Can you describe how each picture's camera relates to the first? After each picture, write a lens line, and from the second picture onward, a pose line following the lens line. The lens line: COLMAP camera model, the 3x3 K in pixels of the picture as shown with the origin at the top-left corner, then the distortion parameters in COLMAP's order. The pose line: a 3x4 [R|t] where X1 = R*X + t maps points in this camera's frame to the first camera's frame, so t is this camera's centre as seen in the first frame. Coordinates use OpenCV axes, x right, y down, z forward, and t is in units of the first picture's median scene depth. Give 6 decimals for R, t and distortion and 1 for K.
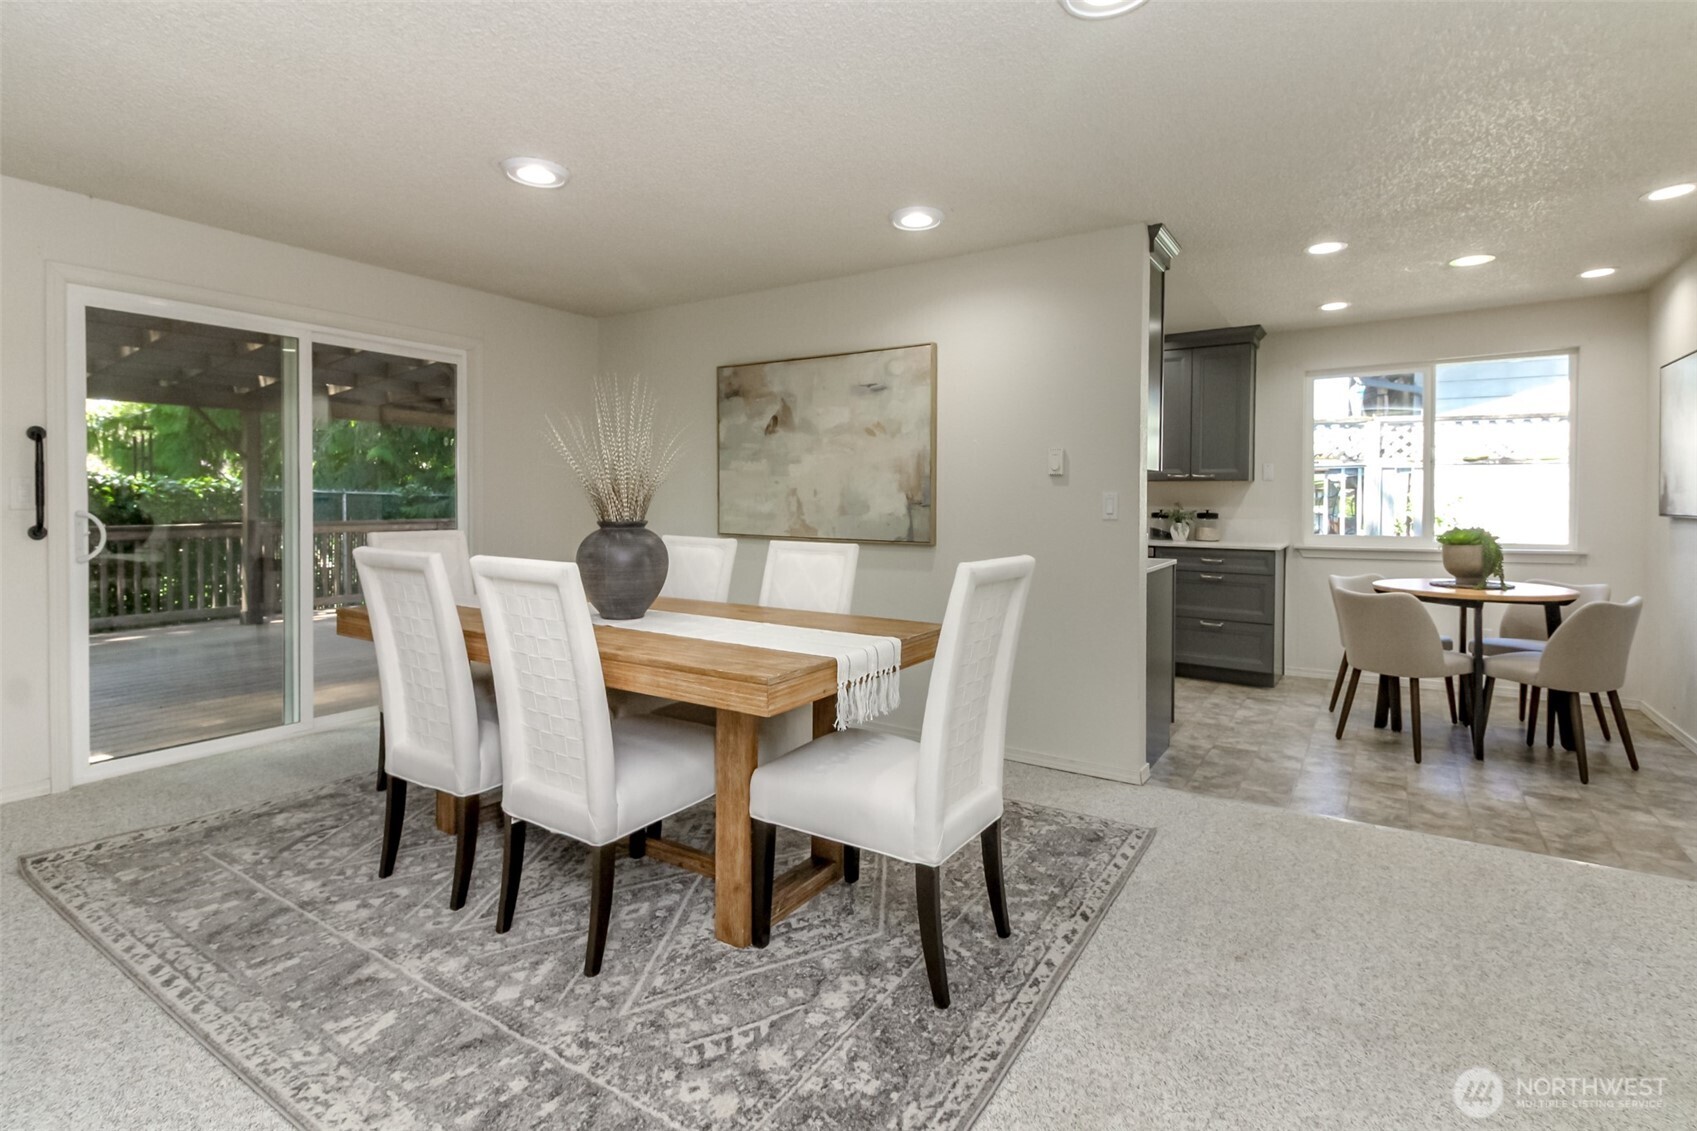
lens RADIAL K [[800.0, 0, 844.0], [0, 800.0, 502.9], [0, 0, 1]] dist [0.003599, -0.001163]
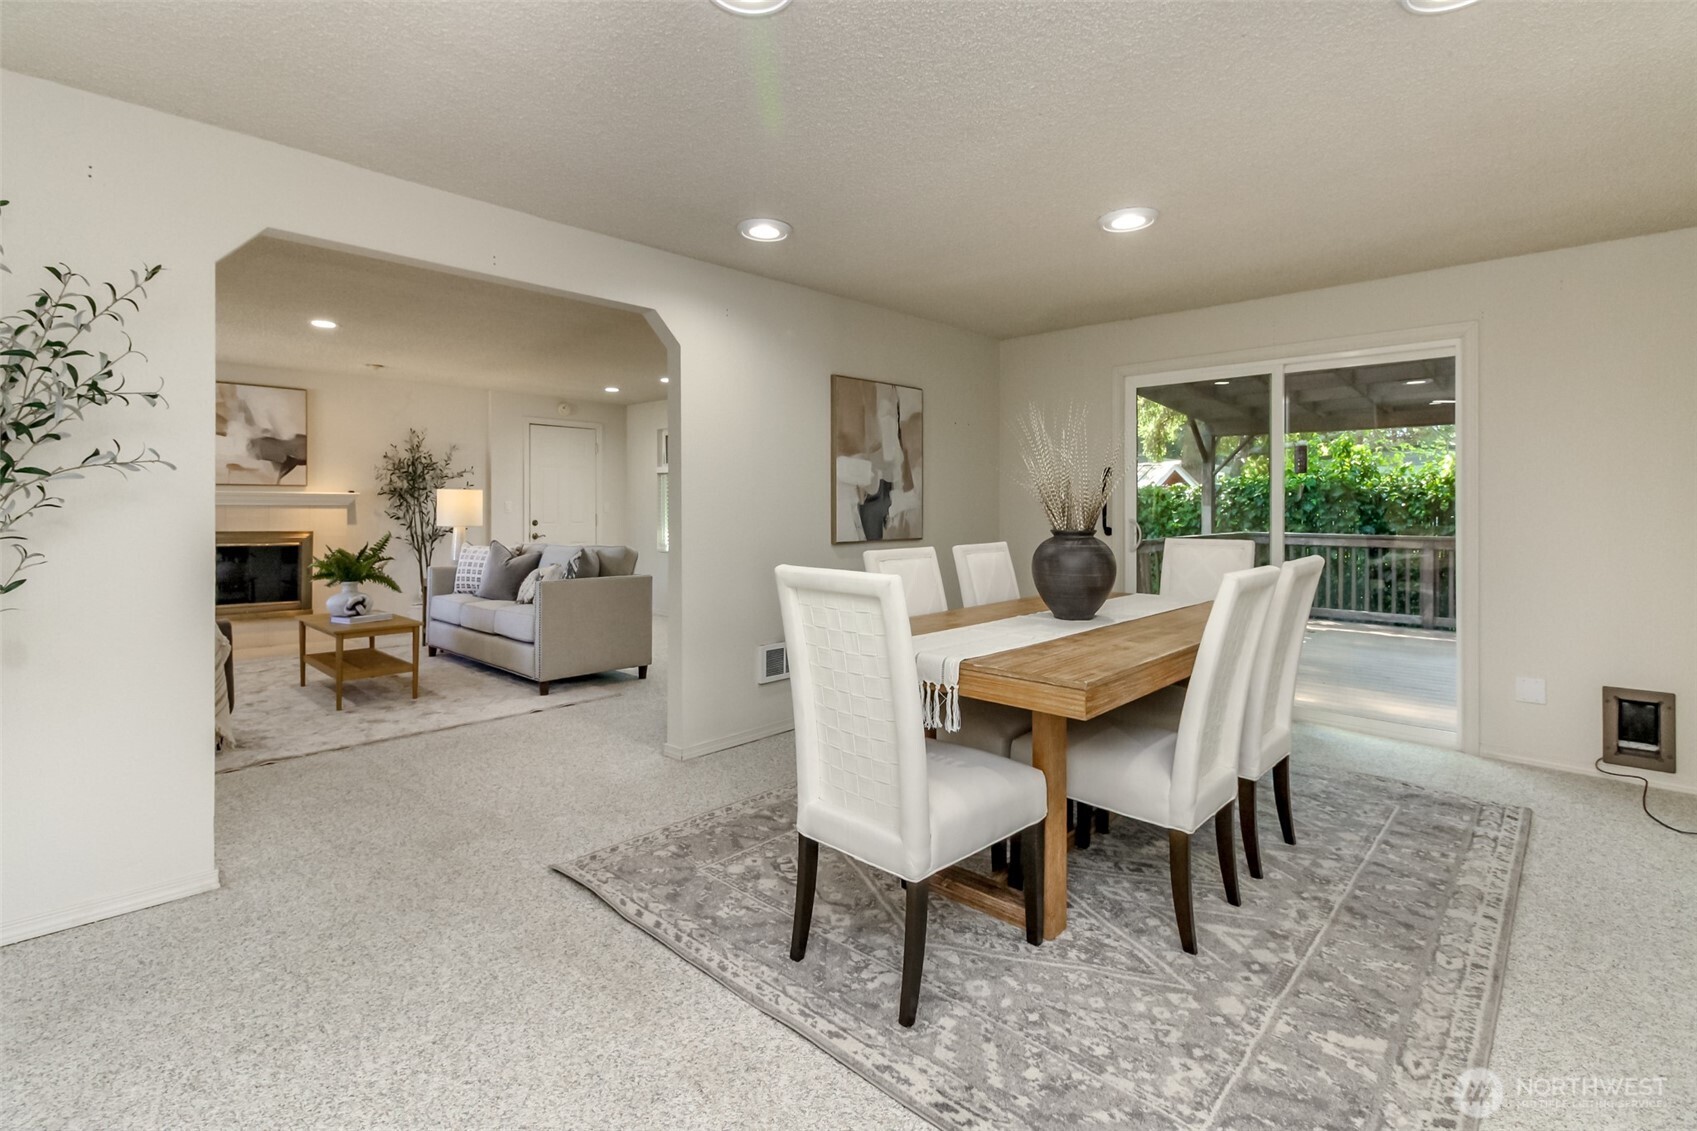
lens RADIAL K [[800.0, 0, 844.0], [0, 800.0, 502.9], [0, 0, 1]] dist [0.003599, -0.001163]
pose [[-0.177360, -0.010059, -0.984095, 0.568060], [-0.004666, 0.999945, -0.009380, -0.002032], [0.984135, 0.002928, -0.177397, 0.584253]]
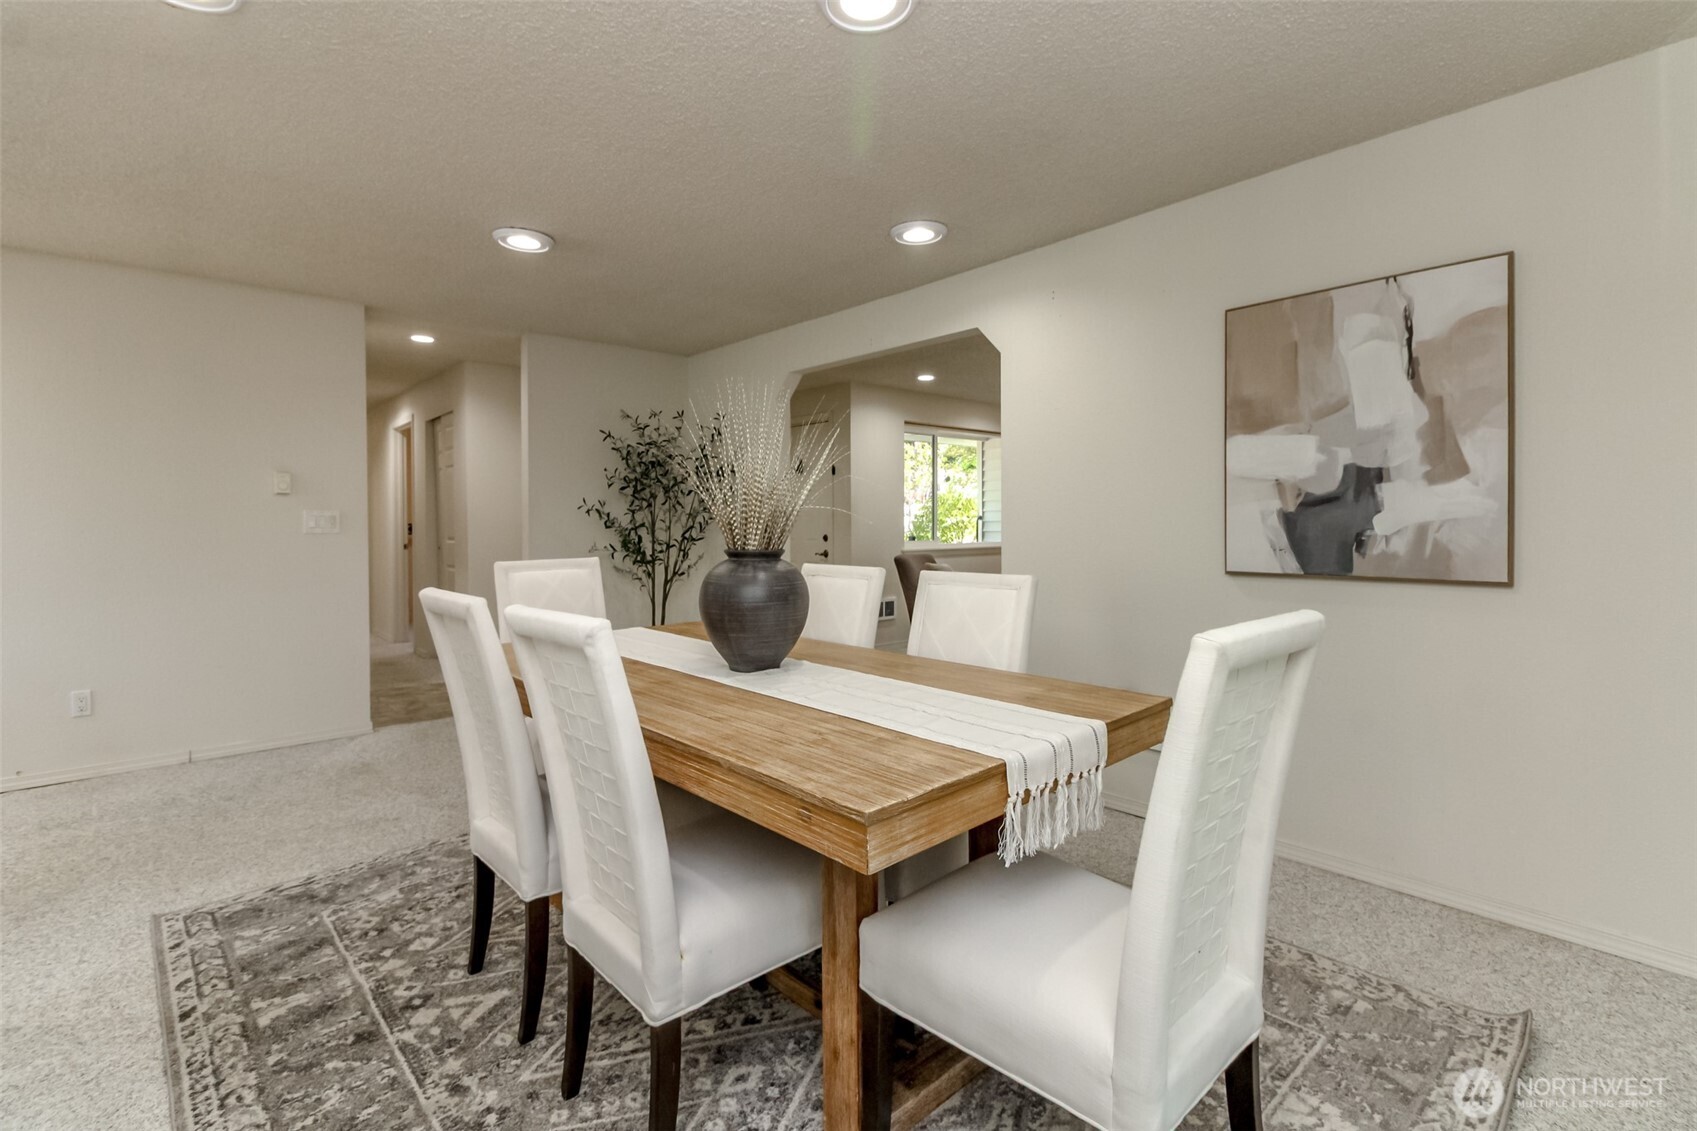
lens RADIAL K [[789.3, 0, 822.9], [0, 789.3, 531.9], [0, 0, 1]] dist [0.000505, -0.000992]
pose [[-0.961194, -0.002909, 0.275859, -0.366737], [0.001745, 0.999860, 0.016624, -0.005207], [-0.275869, 0.016461, -0.961054, 1.149424]]
